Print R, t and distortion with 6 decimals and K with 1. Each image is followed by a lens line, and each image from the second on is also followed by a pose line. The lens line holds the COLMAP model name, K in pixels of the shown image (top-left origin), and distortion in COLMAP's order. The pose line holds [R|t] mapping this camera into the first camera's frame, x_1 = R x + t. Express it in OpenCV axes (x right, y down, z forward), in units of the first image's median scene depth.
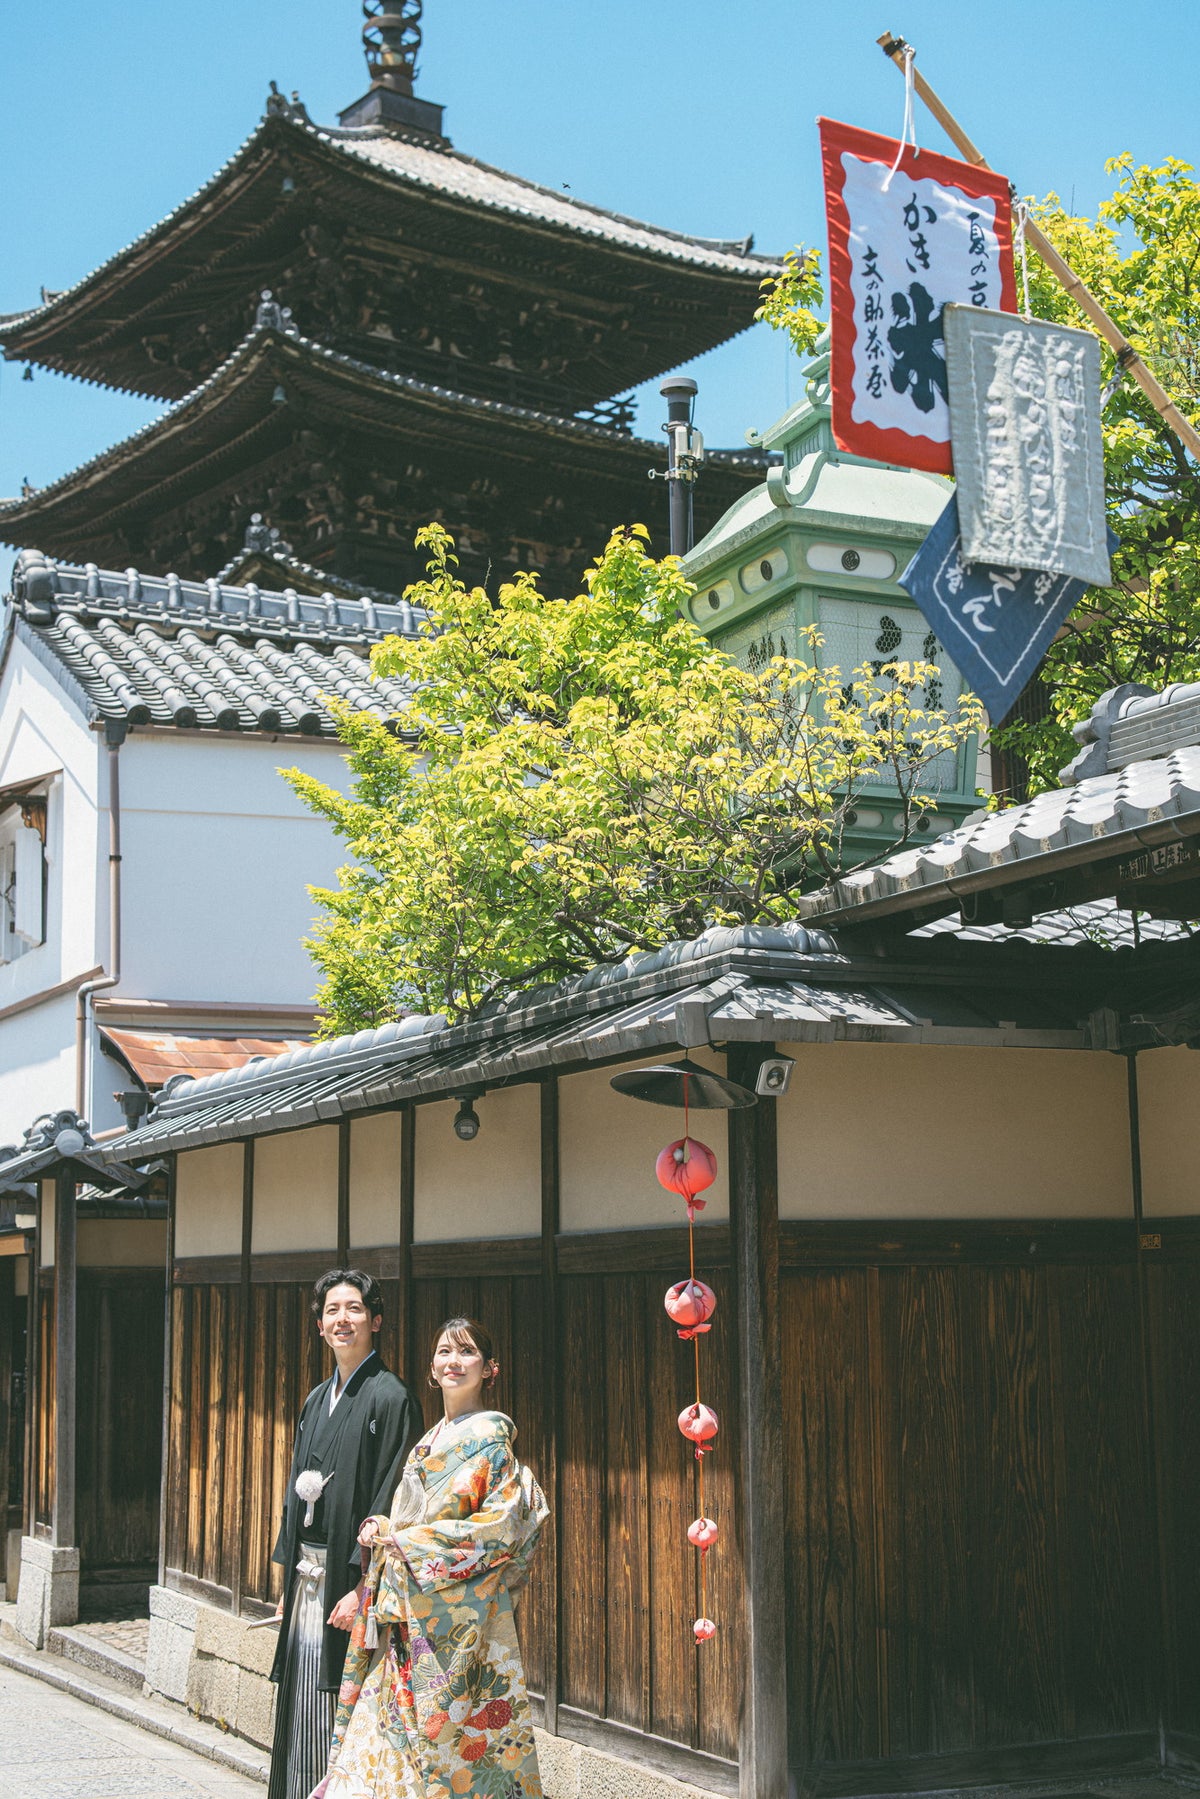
lens RADIAL K [[2447.2, 0, 600.0], [0, 2447.2, 899.5], [0, 0, 1]] dist [-0.028133, 0.078721]
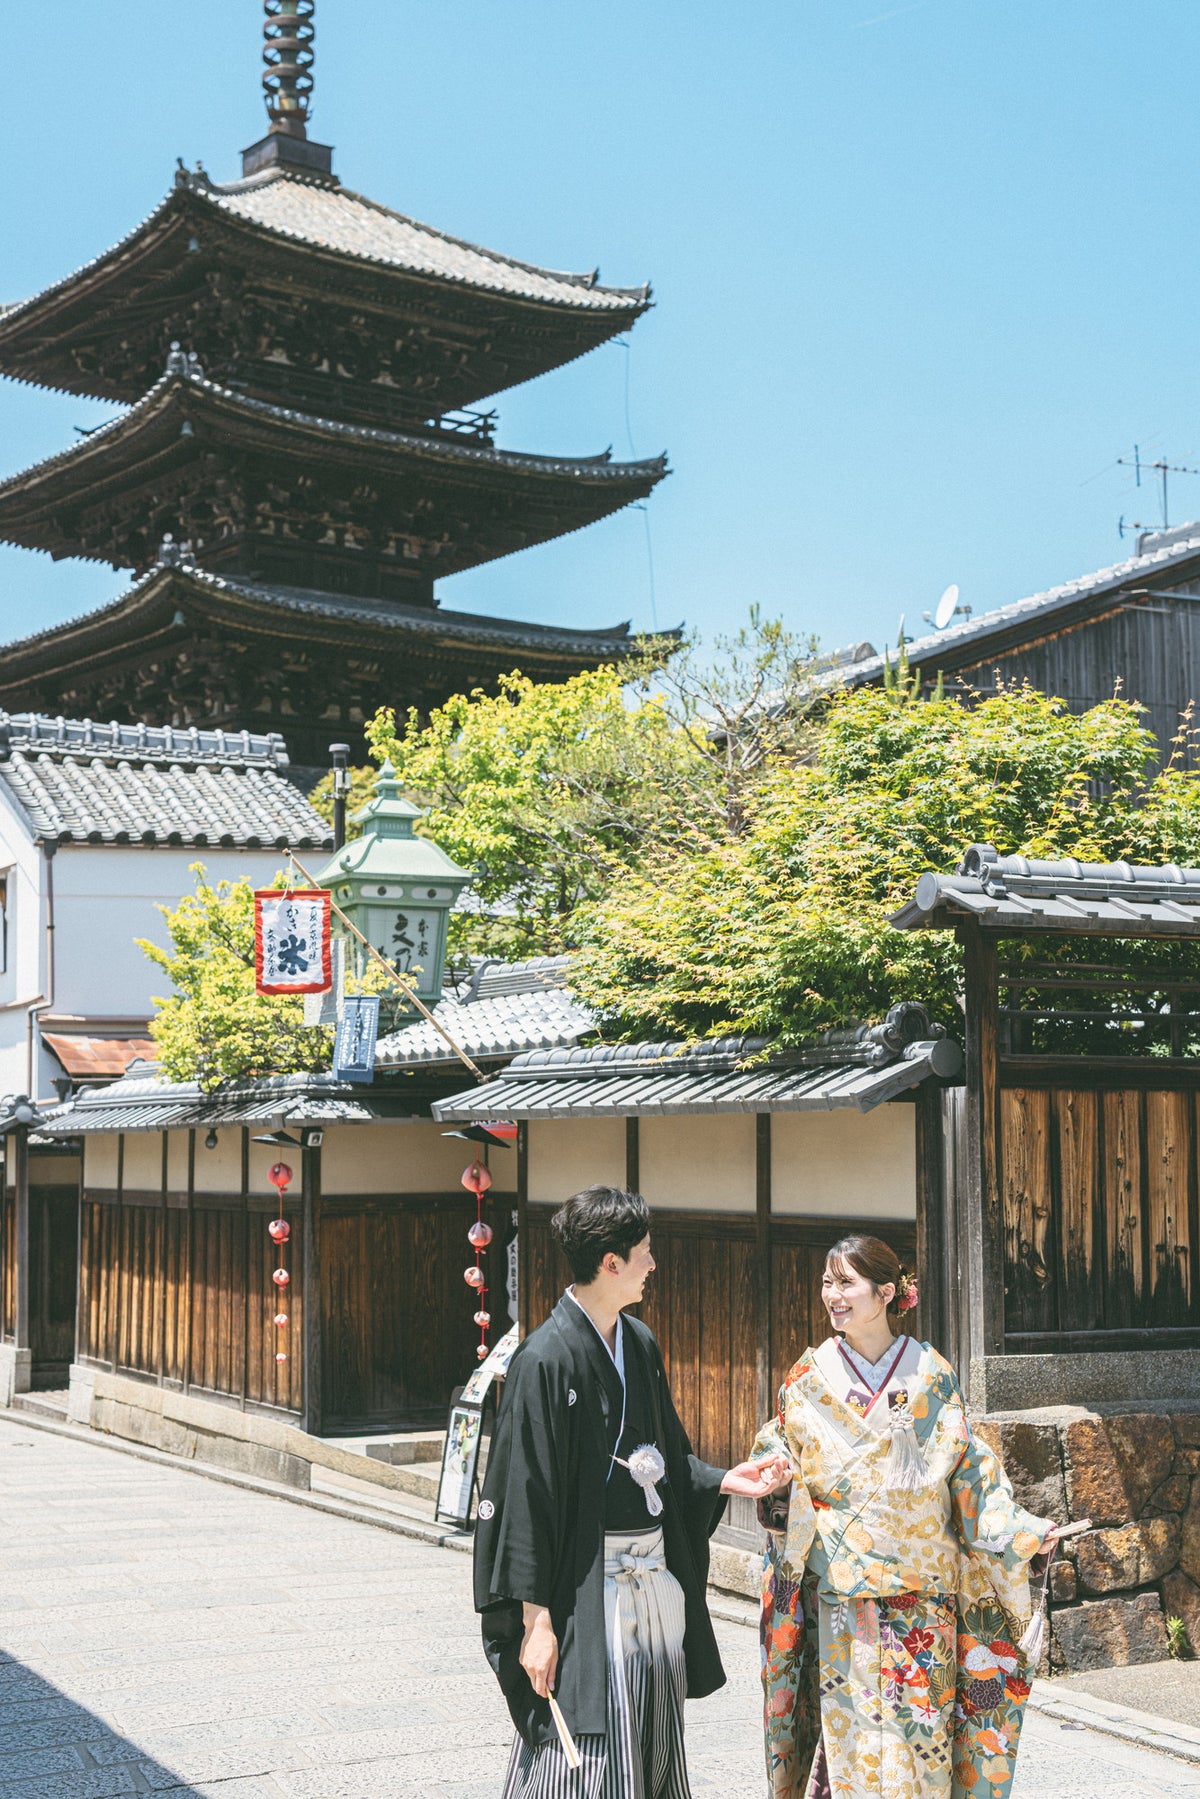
lens RADIAL K [[2475.9, 0, 600.0], [0, 2475.9, 899.5], [0, 0, 1]] dist [0.060359, -0.059581]
pose [[0.999796, 0.004297, 0.019757, 0.049805], [-0.005481, 0.998166, 0.060286, -0.052120], [-0.019462, -0.060382, 0.997986, -0.242211]]
